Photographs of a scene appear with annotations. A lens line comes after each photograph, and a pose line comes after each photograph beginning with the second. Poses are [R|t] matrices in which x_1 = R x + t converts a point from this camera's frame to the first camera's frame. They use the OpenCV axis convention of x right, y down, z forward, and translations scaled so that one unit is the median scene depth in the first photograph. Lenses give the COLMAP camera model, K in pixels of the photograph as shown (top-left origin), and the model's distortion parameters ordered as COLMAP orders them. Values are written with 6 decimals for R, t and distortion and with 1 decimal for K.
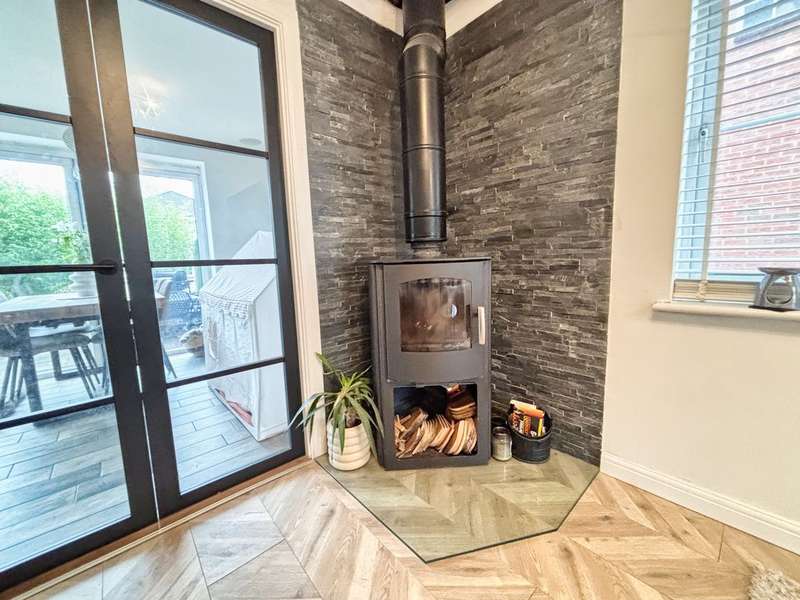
lens RADIAL K [[327.4, 0, 397.7], [0, 327.4, 299.2], [0, 0, 1]] dist [0.003062, -0.000814]
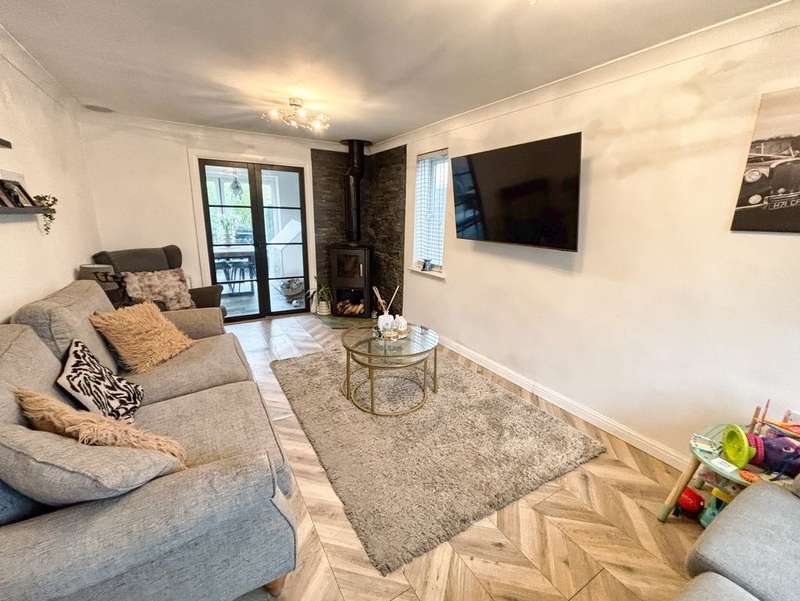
lens RADIAL K [[322.8, 0, 404.0], [0, 322.8, 298.7], [0, 0, 1]] dist [-0.000455, 0.000008]
pose [[0.983092, 0.099240, -0.153887, 1.009208], [-0.079943, 0.988690, 0.126889, -0.065120], [0.164739, -0.112441, 0.979907, -1.726534]]
